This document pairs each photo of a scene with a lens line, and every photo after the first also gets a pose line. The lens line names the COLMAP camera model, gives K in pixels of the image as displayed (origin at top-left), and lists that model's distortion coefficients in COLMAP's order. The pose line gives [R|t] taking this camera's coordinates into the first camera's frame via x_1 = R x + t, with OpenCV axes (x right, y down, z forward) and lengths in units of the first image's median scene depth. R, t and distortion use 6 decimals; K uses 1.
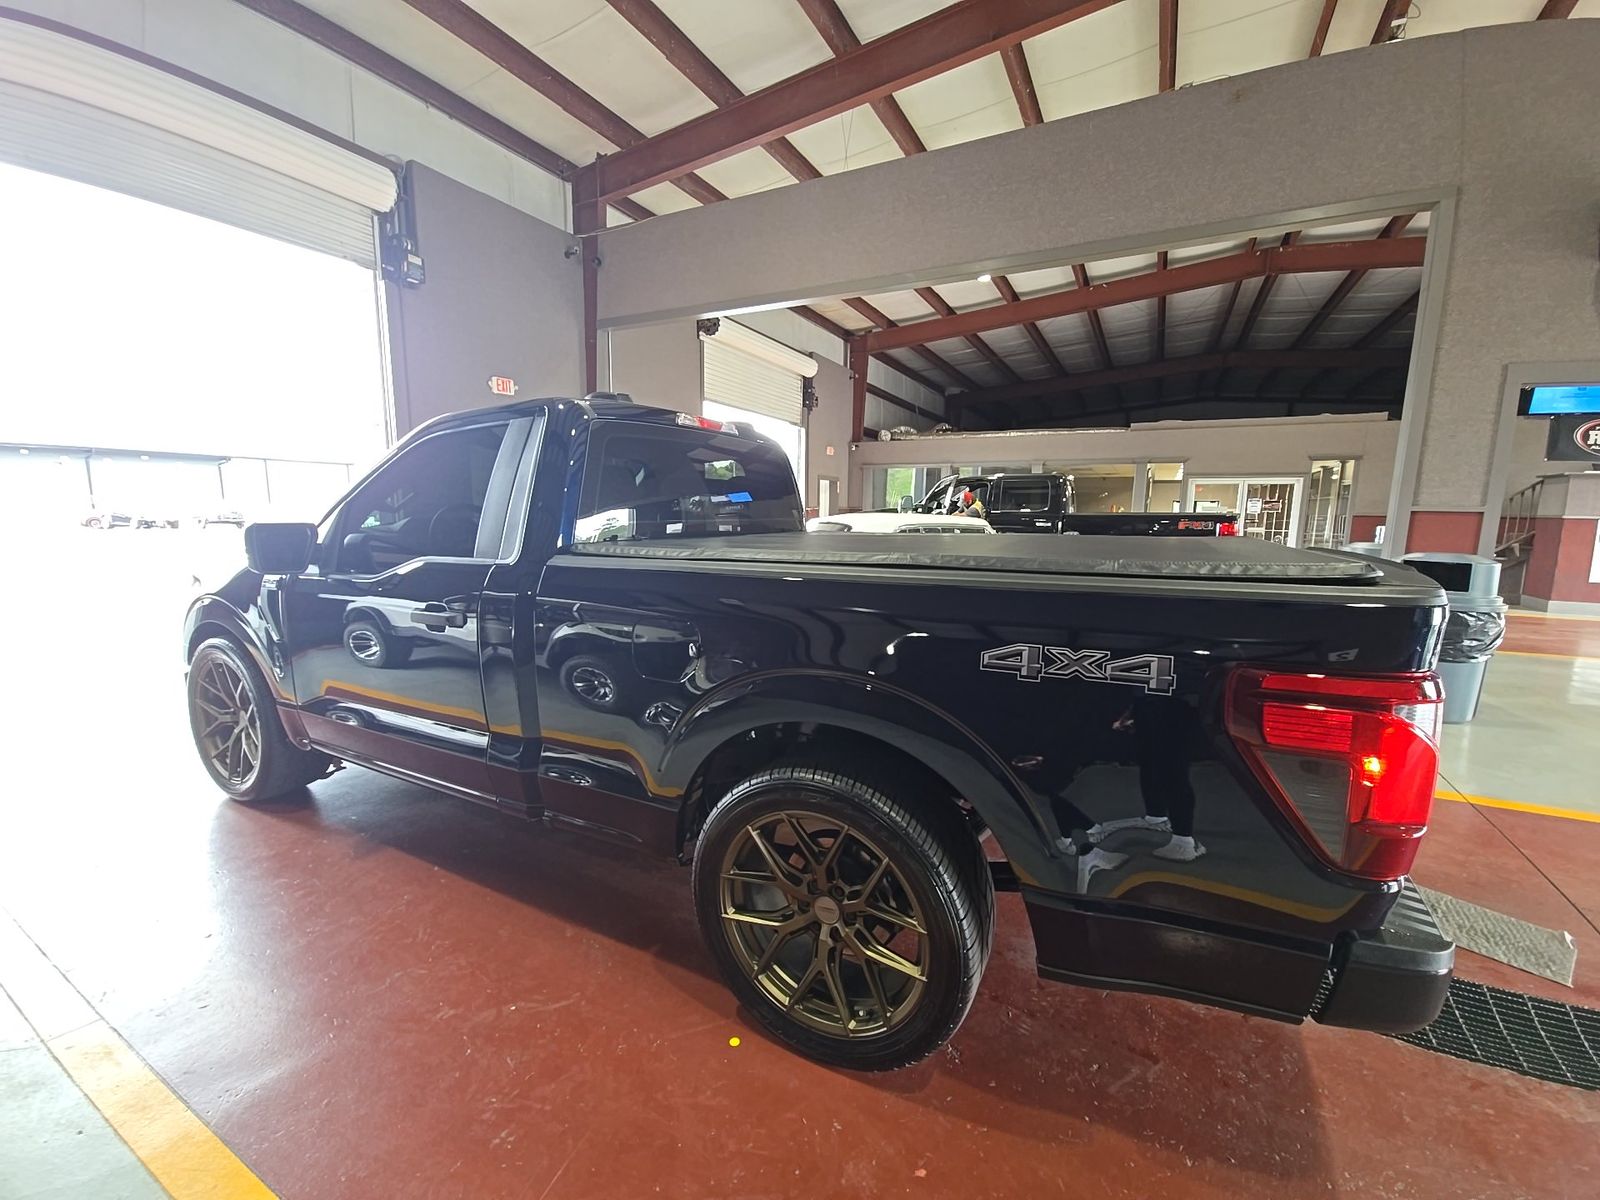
lens RADIAL K [[645.1, 0, 800.0], [0, 645.1, 600.0], [0, 0, 1]] dist [0.004946, -0.000178]
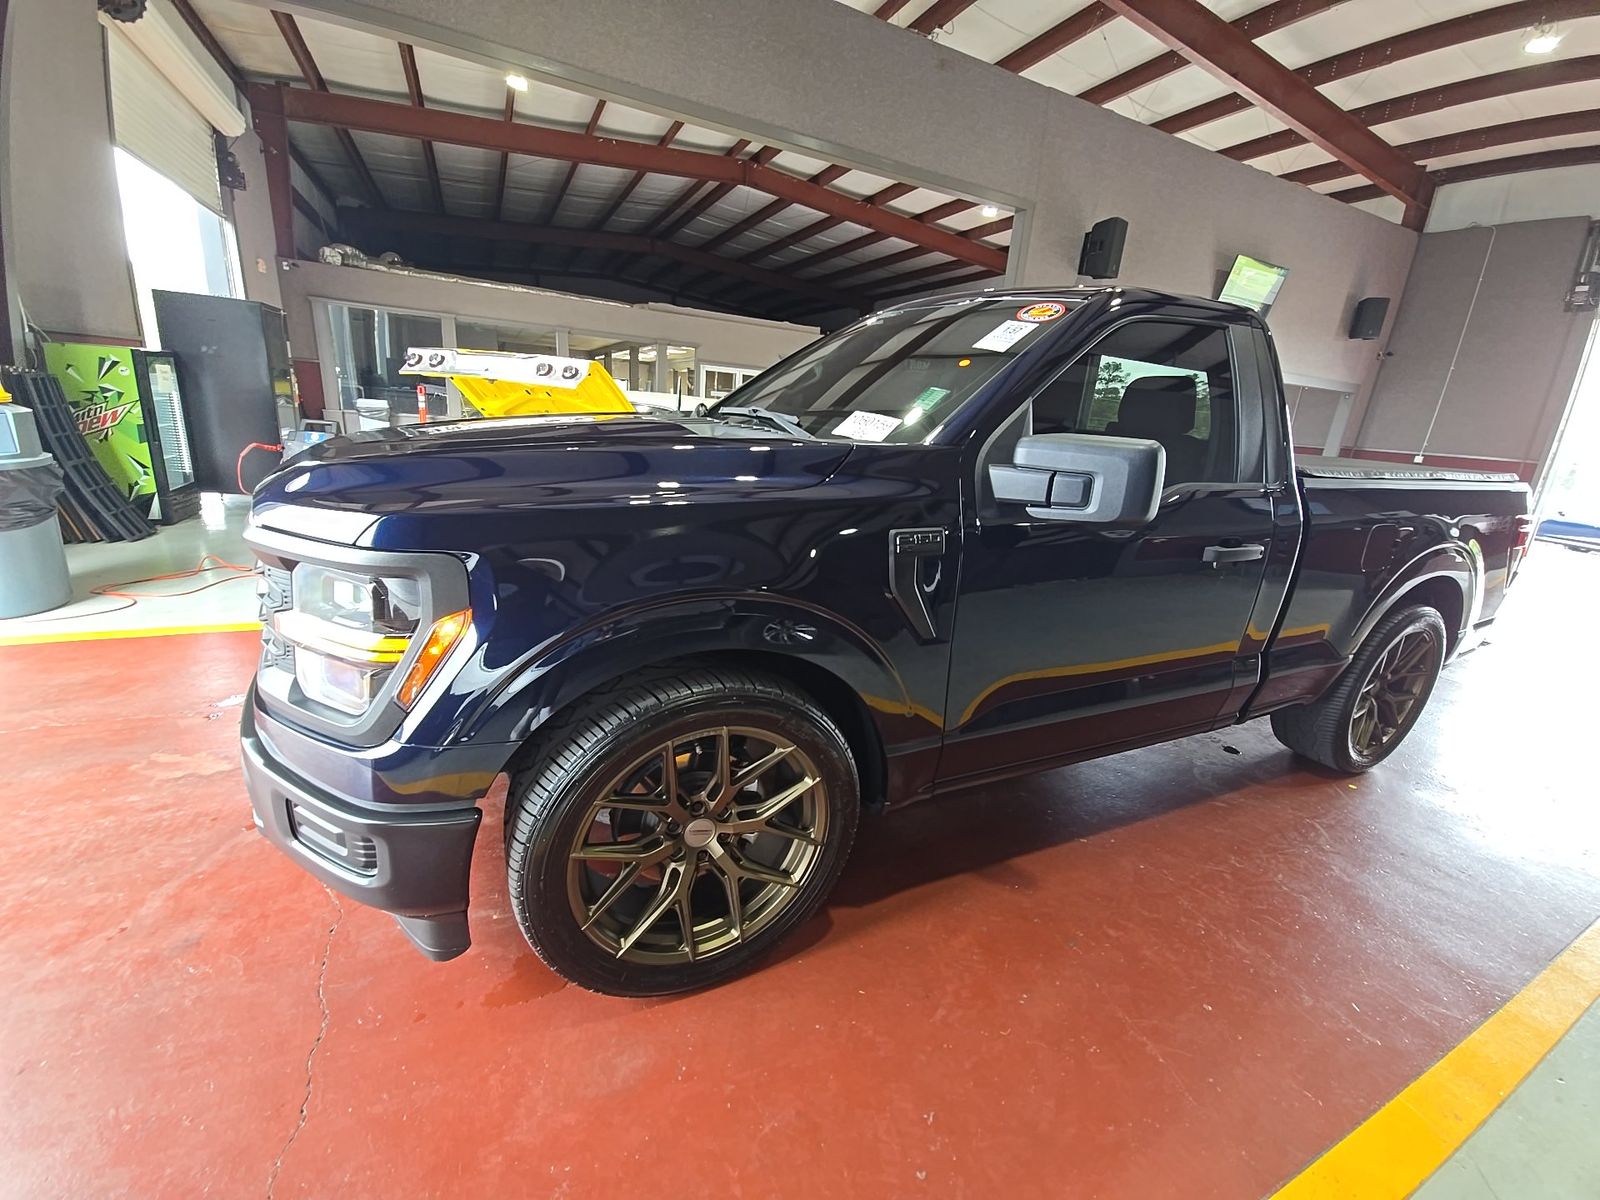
lens RADIAL K [[645.1, 0, 800.0], [0, 645.1, 600.0], [0, 0, 1]] dist [0.004946, -0.000178]
pose [[0.587791, -0.196056, 0.784897, -0.217377], [0.047517, 0.976883, 0.208427, -0.010467], [-0.807616, -0.085215, 0.583519, 0.143187]]
